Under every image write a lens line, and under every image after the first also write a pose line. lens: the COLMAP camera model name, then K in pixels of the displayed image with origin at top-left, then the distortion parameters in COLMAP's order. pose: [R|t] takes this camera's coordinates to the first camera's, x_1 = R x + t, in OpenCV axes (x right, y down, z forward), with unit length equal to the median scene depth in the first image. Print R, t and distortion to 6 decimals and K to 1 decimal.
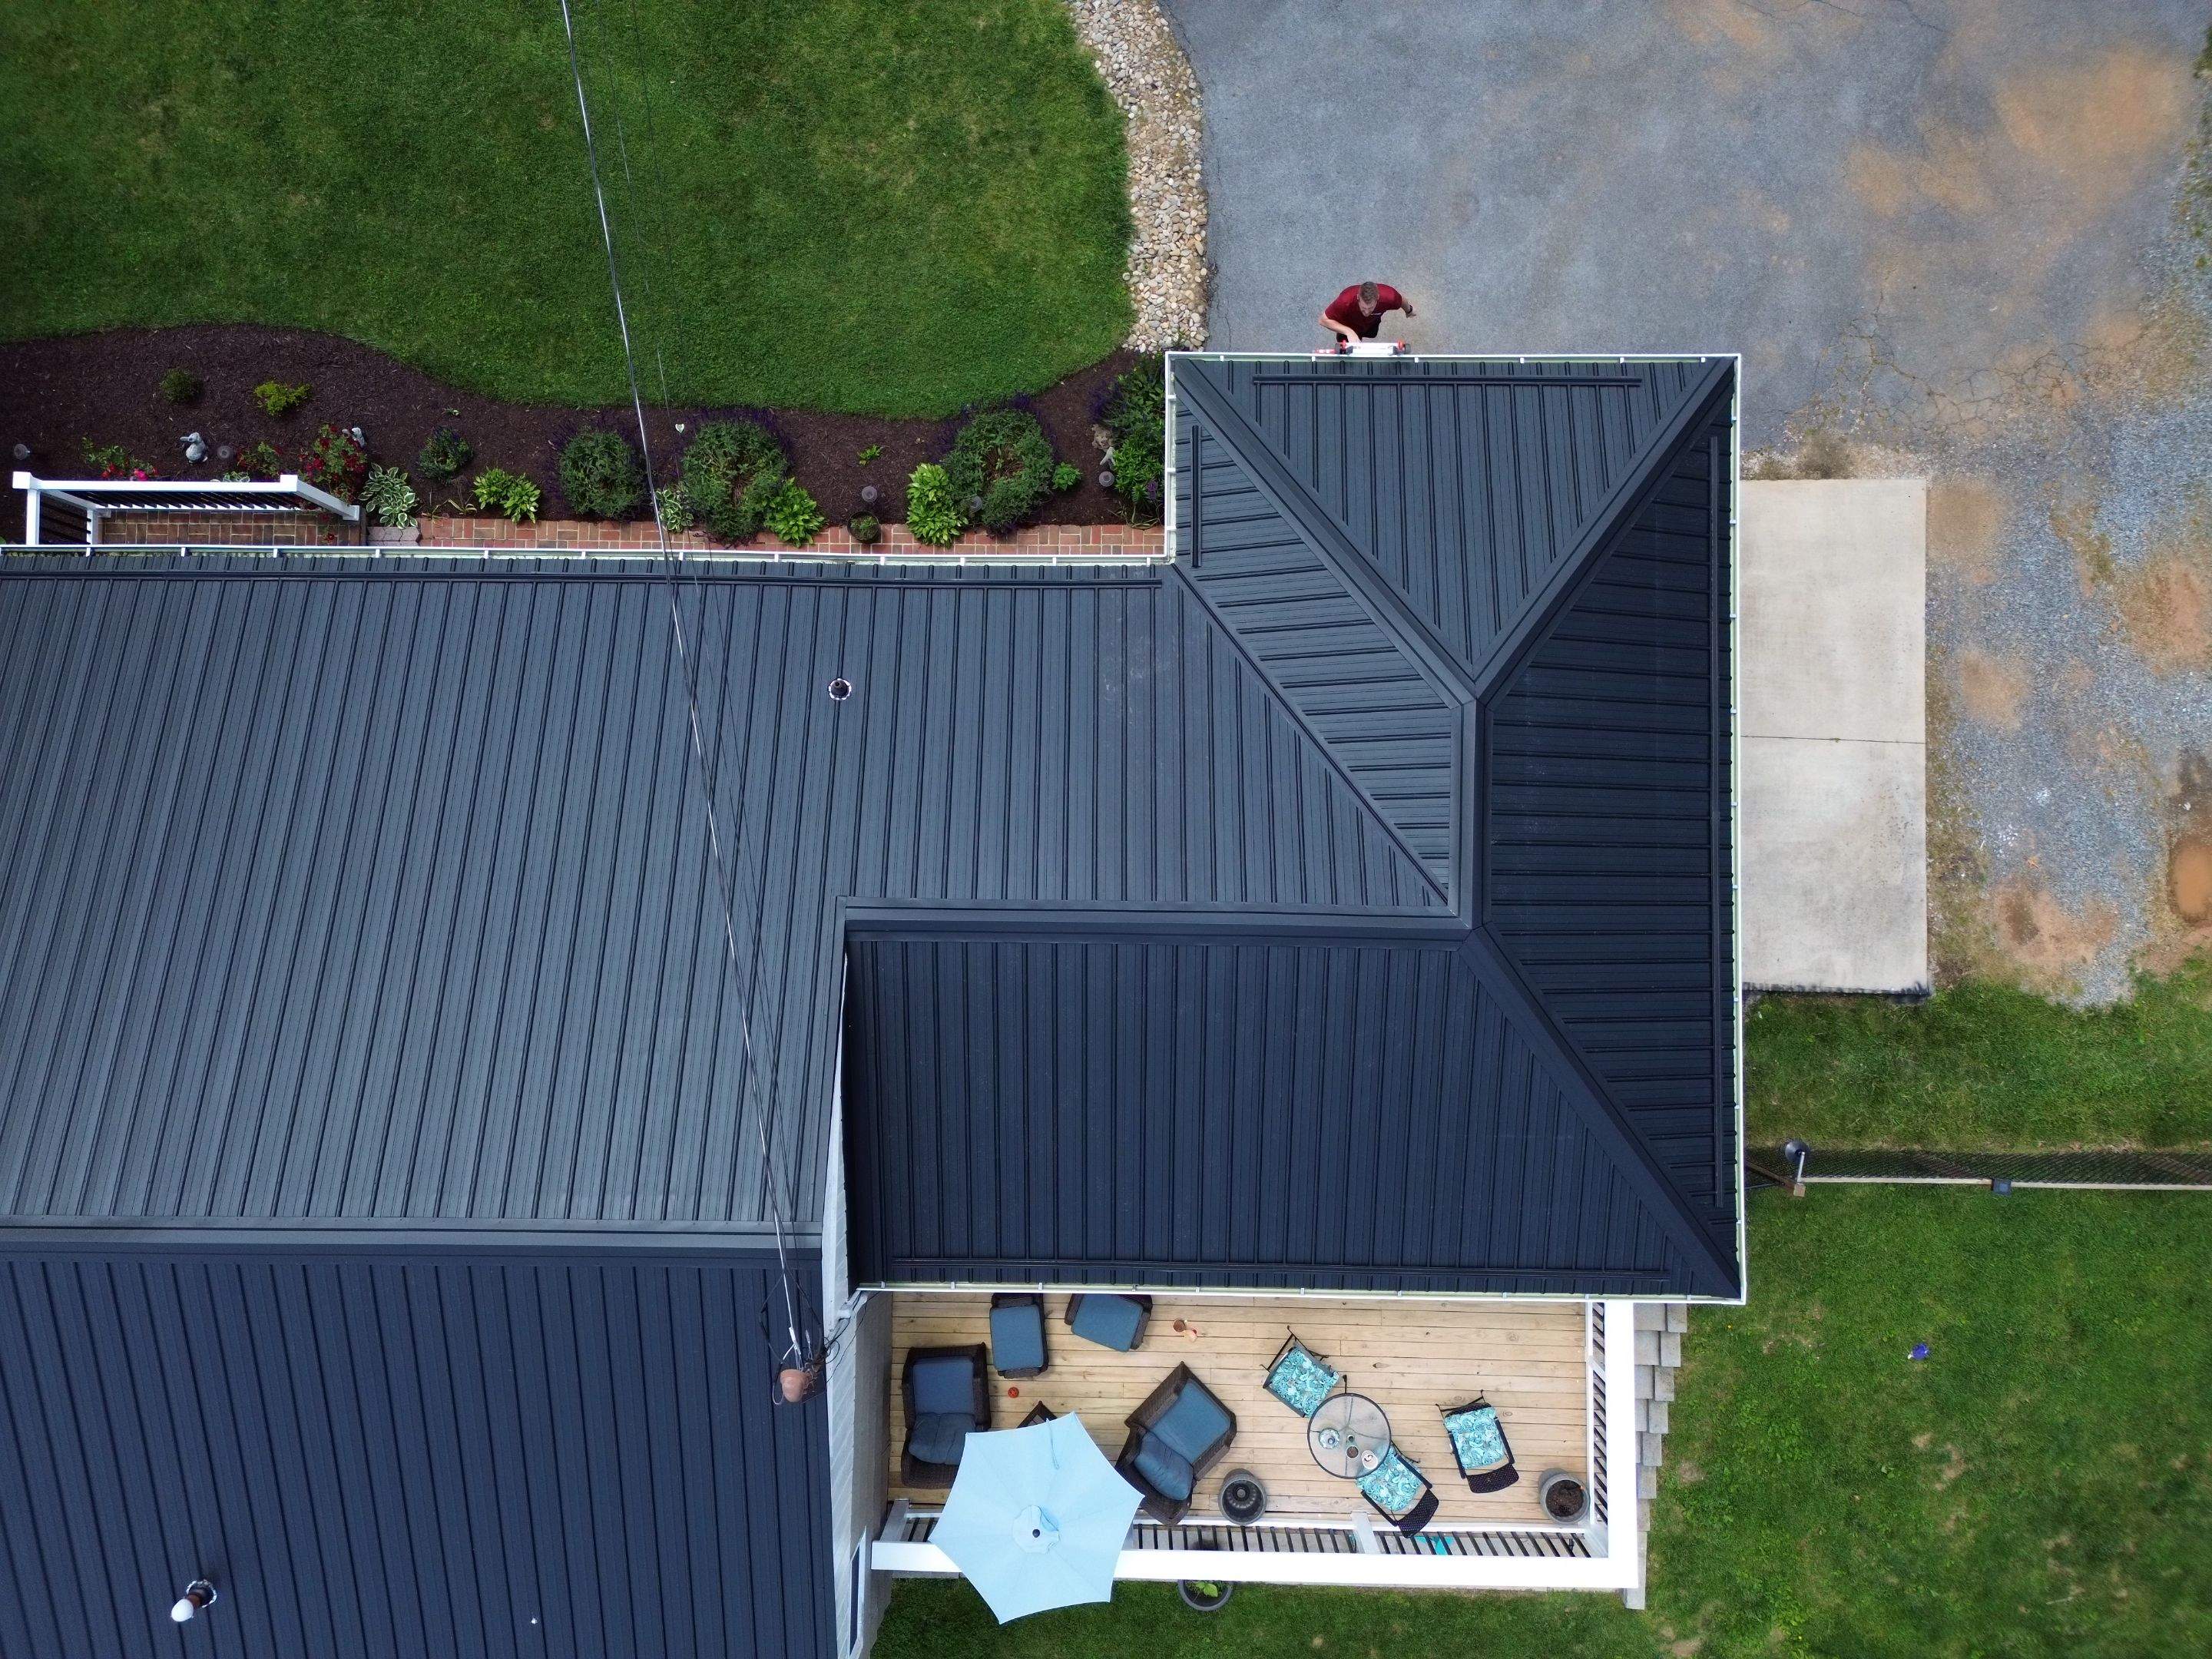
lens RADIAL K [[1543.0, 0, 1106.0], [0, 1543.0, 829.5], [0, 0, 1]] dist [0.054912, -0.058338]
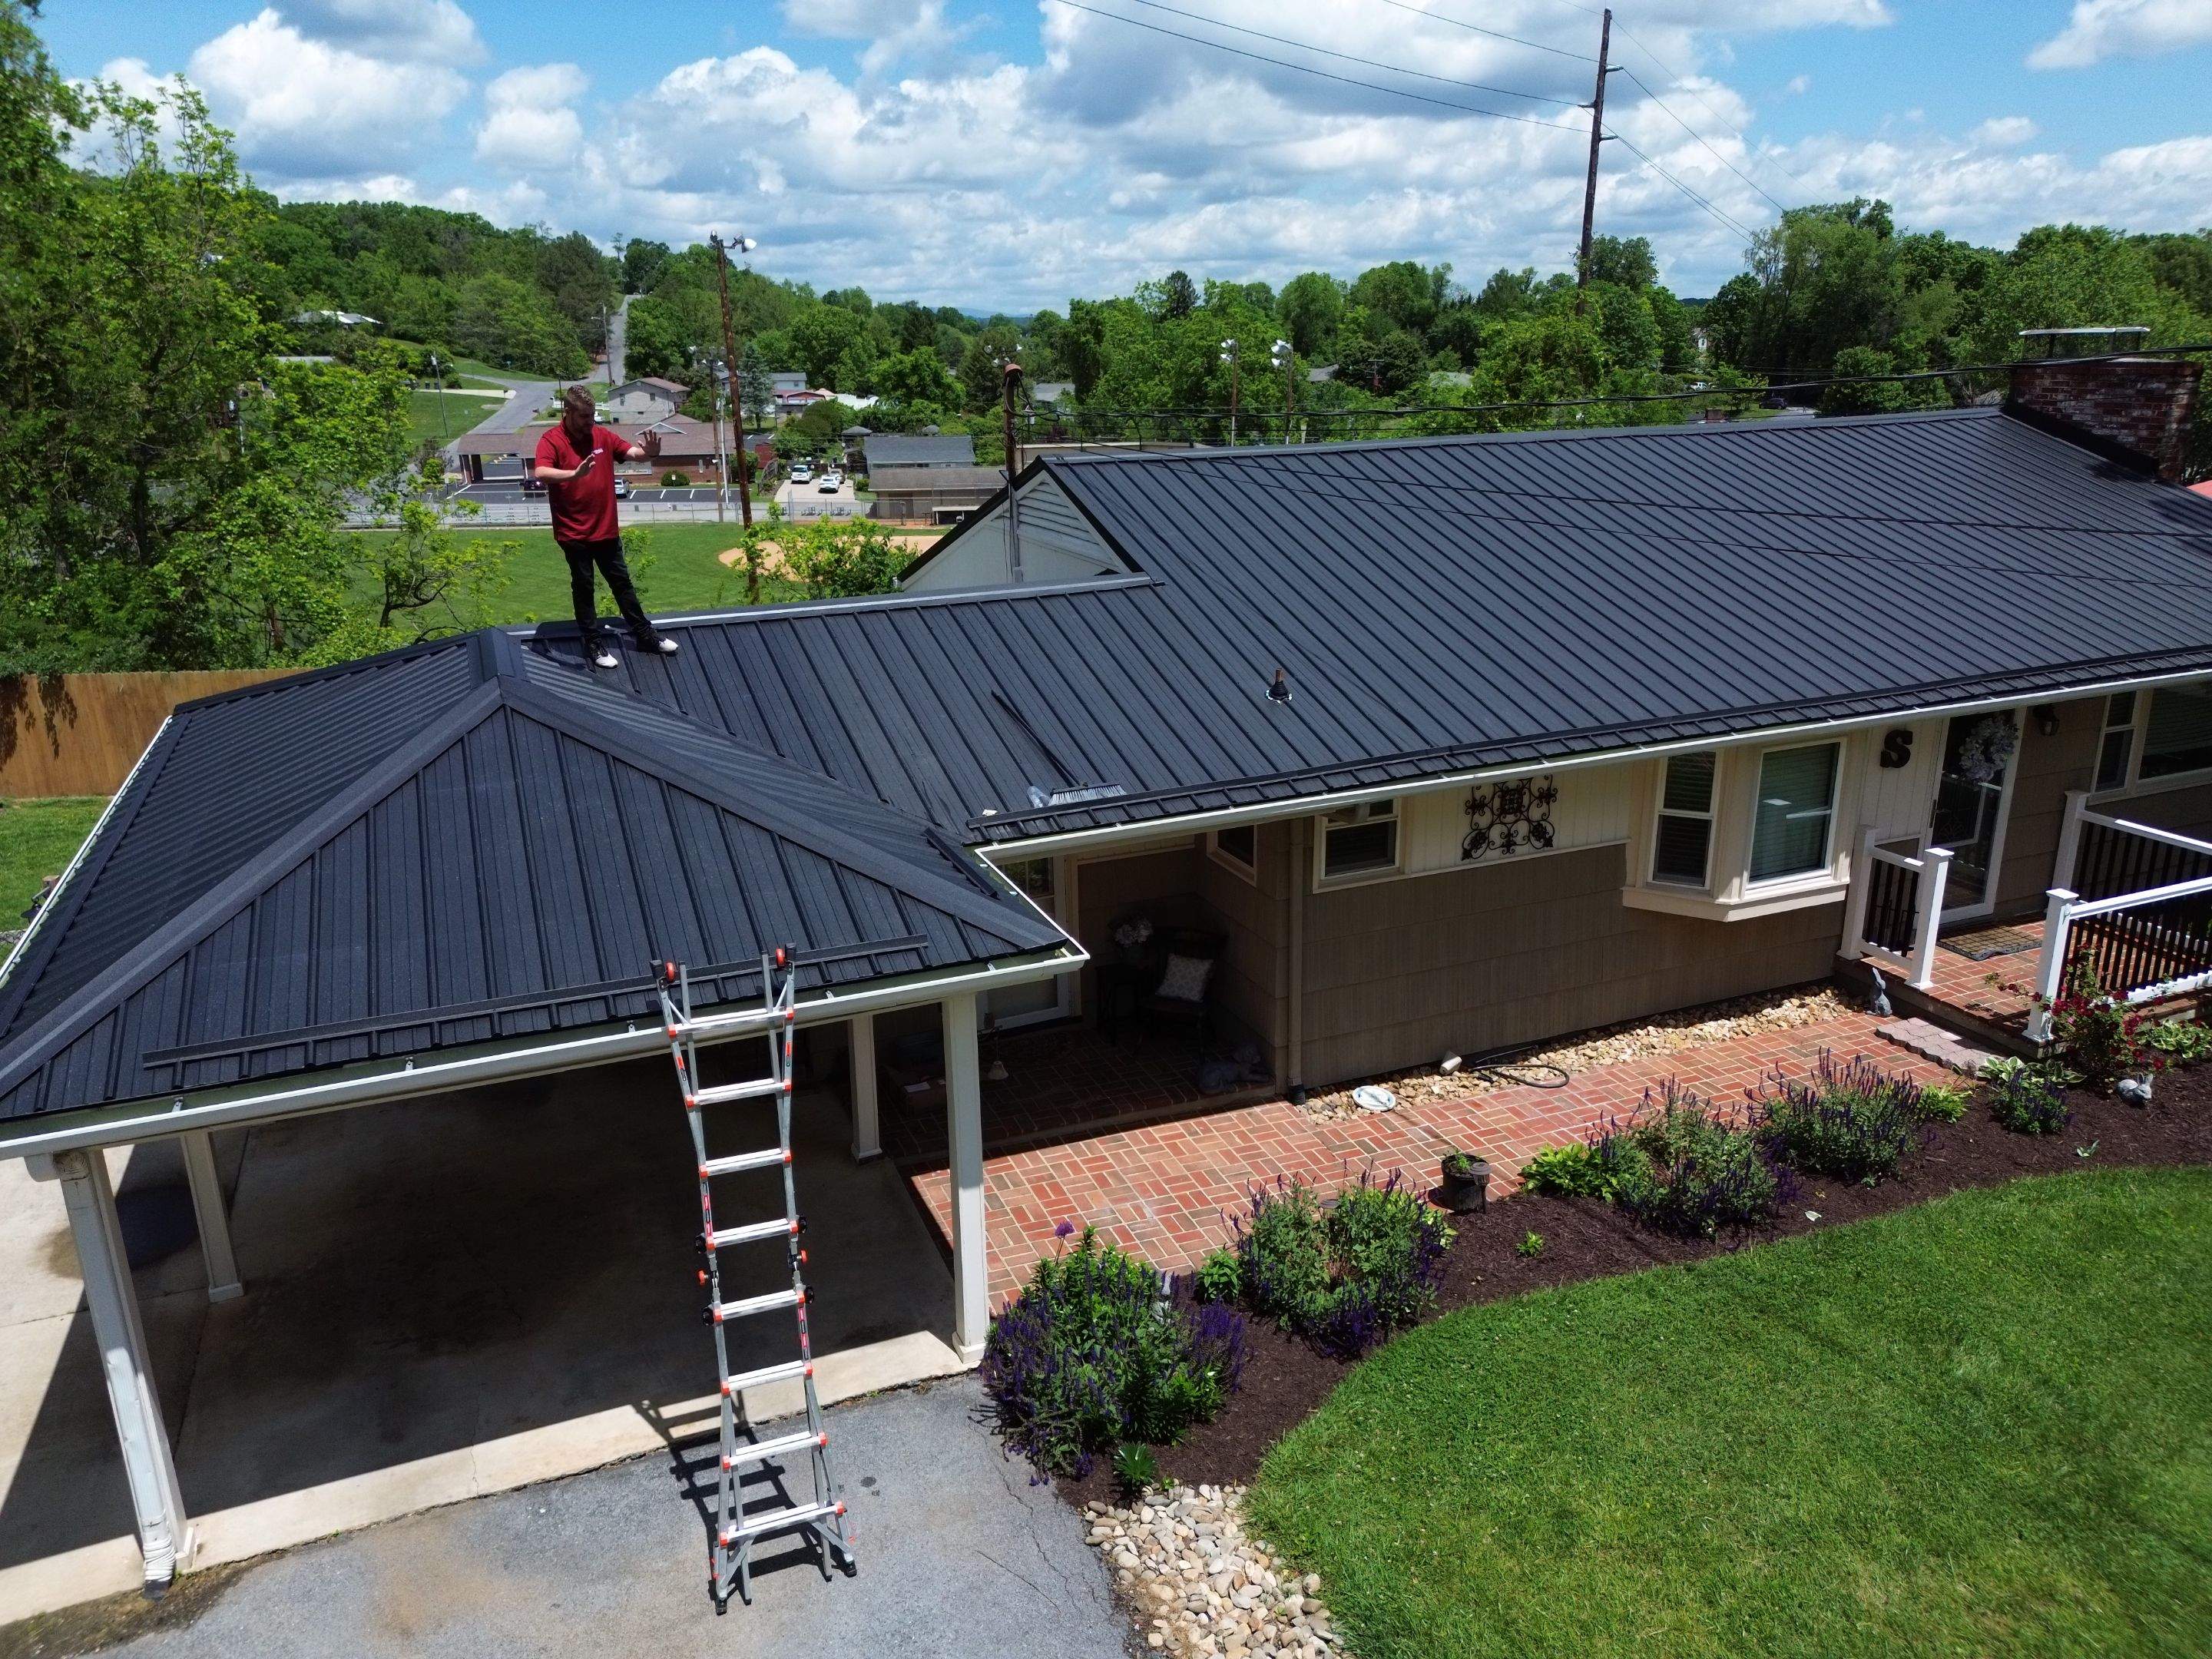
lens RADIAL K [[1557.9, 0, 1106.3], [0, 1557.9, 822.3], [0, 0, 1]] dist [0.047564, -0.041247]
pose [[-0.918966, 0.142980, -0.367504, 0.200766], [-0.391613, -0.221537, 0.893062, -0.687618], [0.046274, 0.964613, 0.259577, 0.679027]]
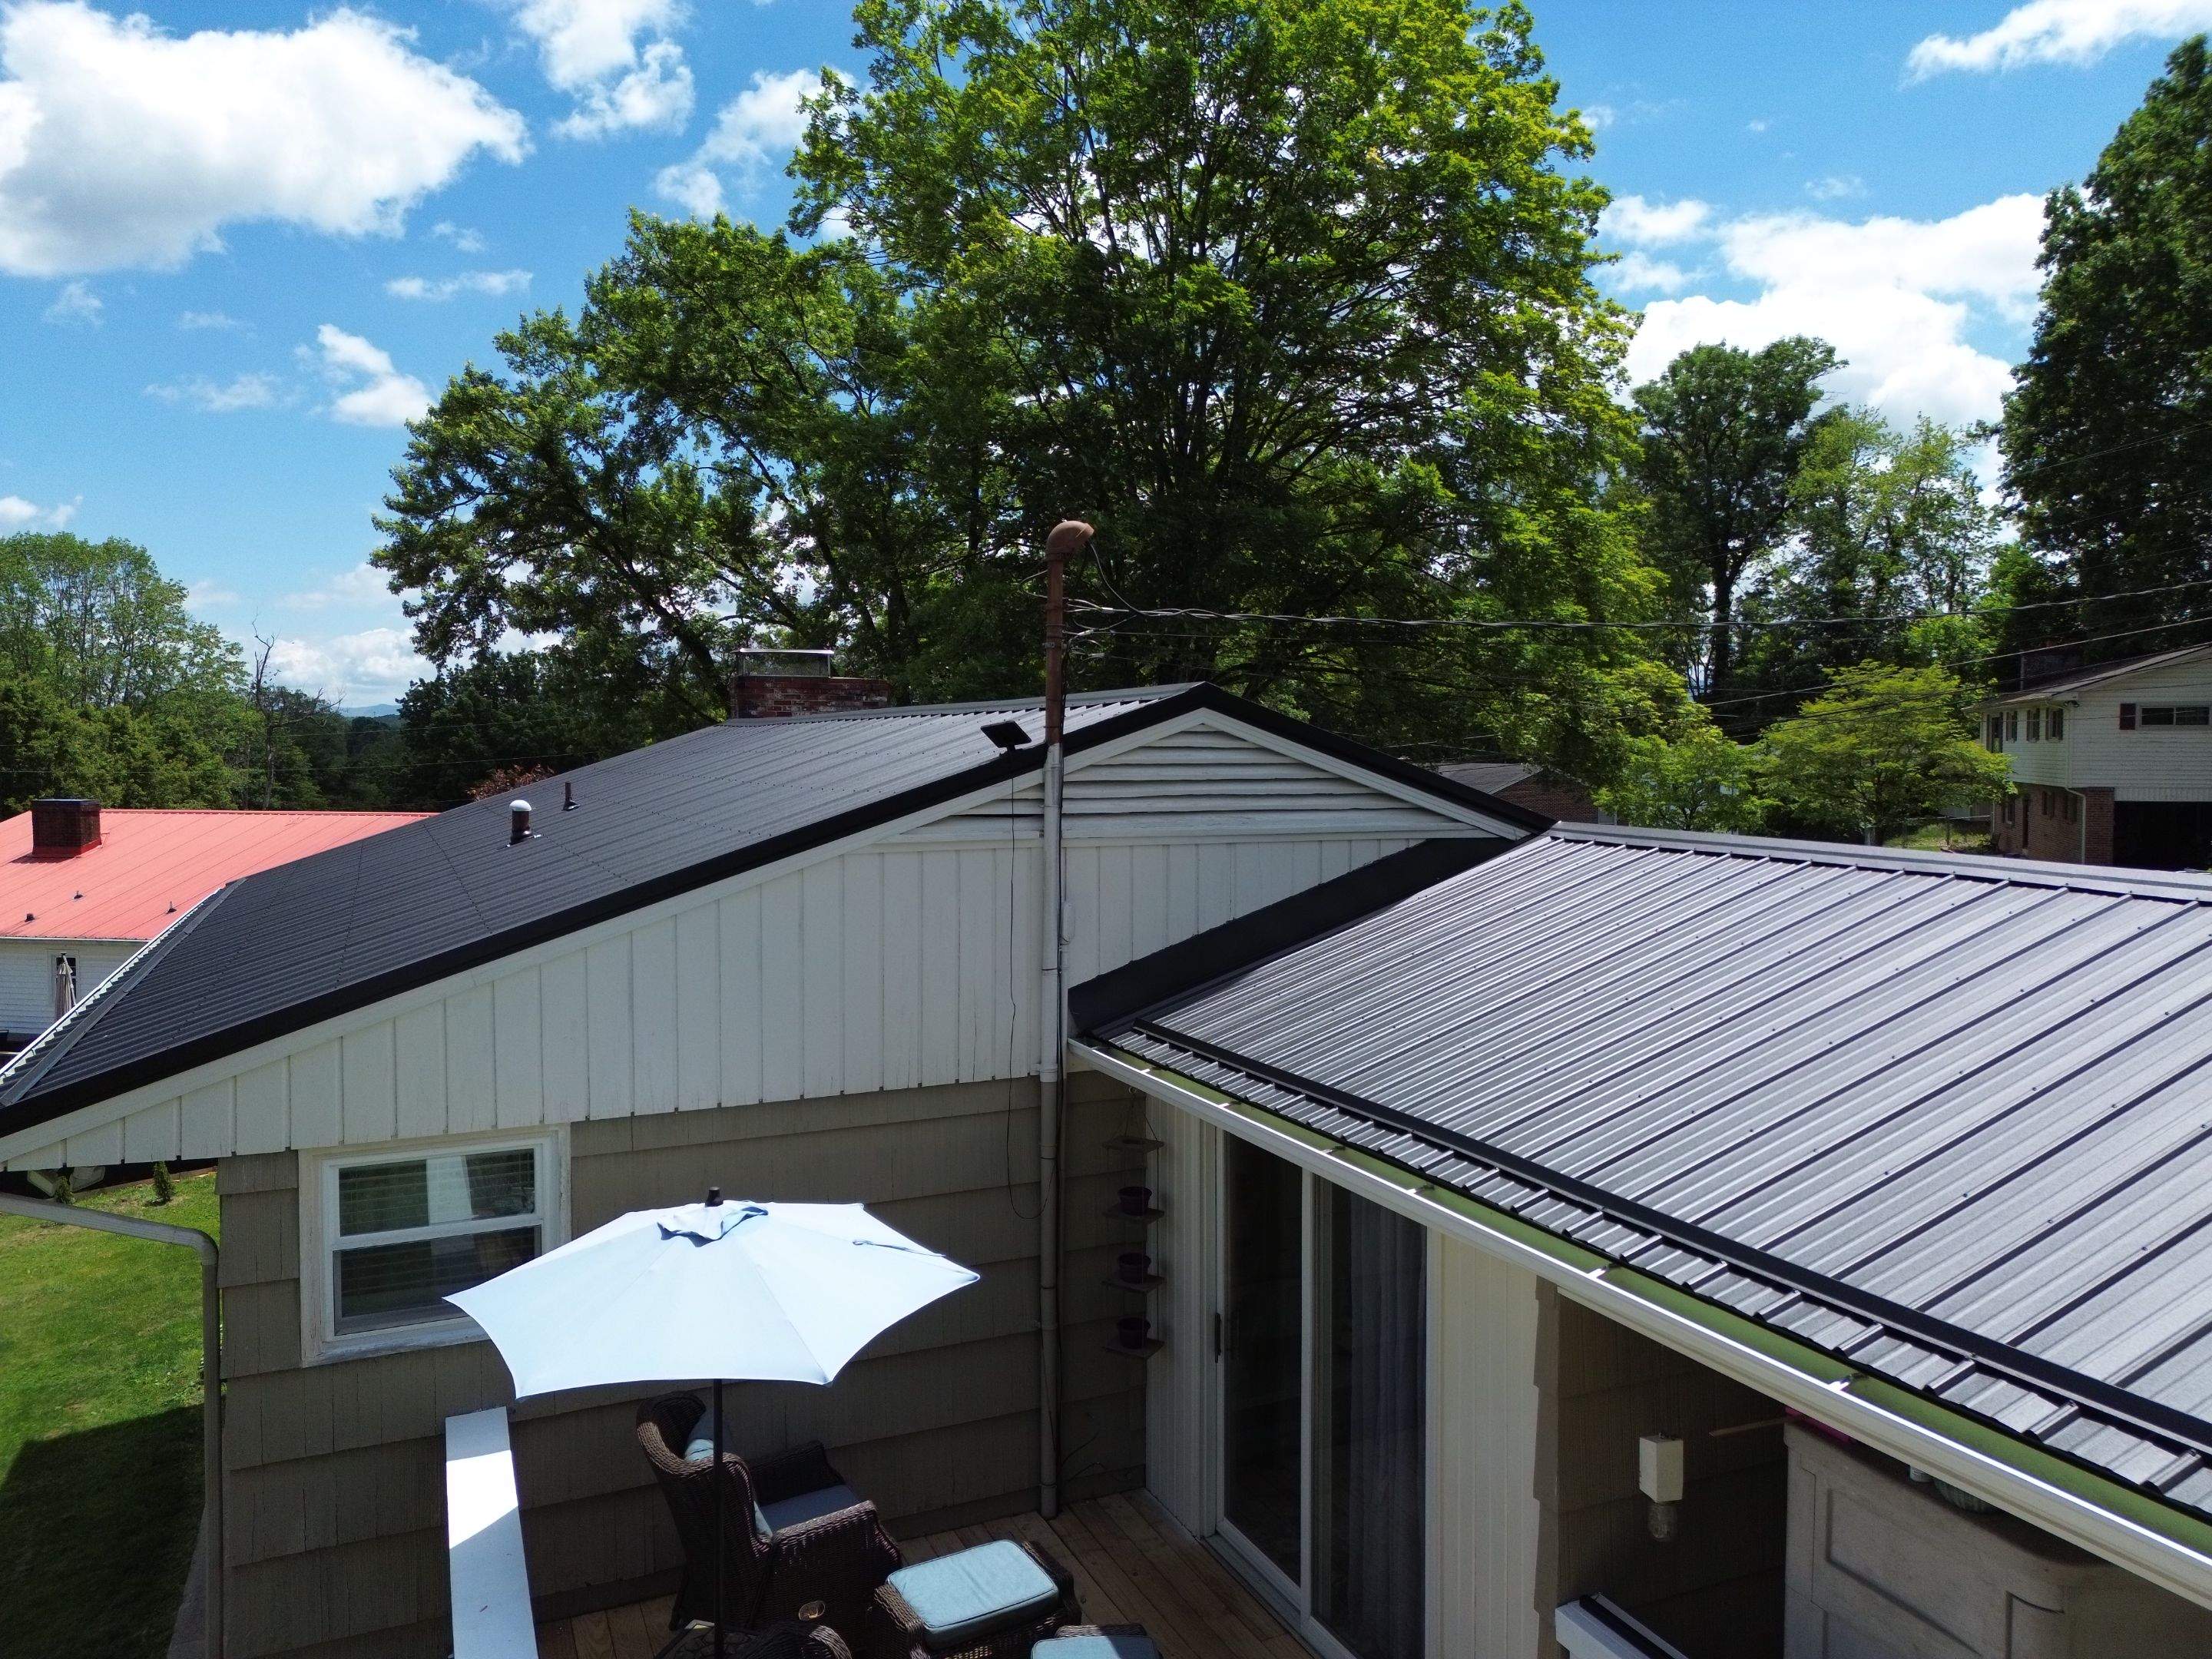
lens RADIAL K [[1543.0, 0, 1105.7], [0, 1543.0, 828.3], [0, 0, 1]] dist [0.062110, -0.056227]
pose [[0.427700, 0.064495, -0.901617, 0.332384], [-0.903408, 0.064112, -0.423963, 0.441664], [0.030461, 0.995856, 0.085686, 0.708015]]
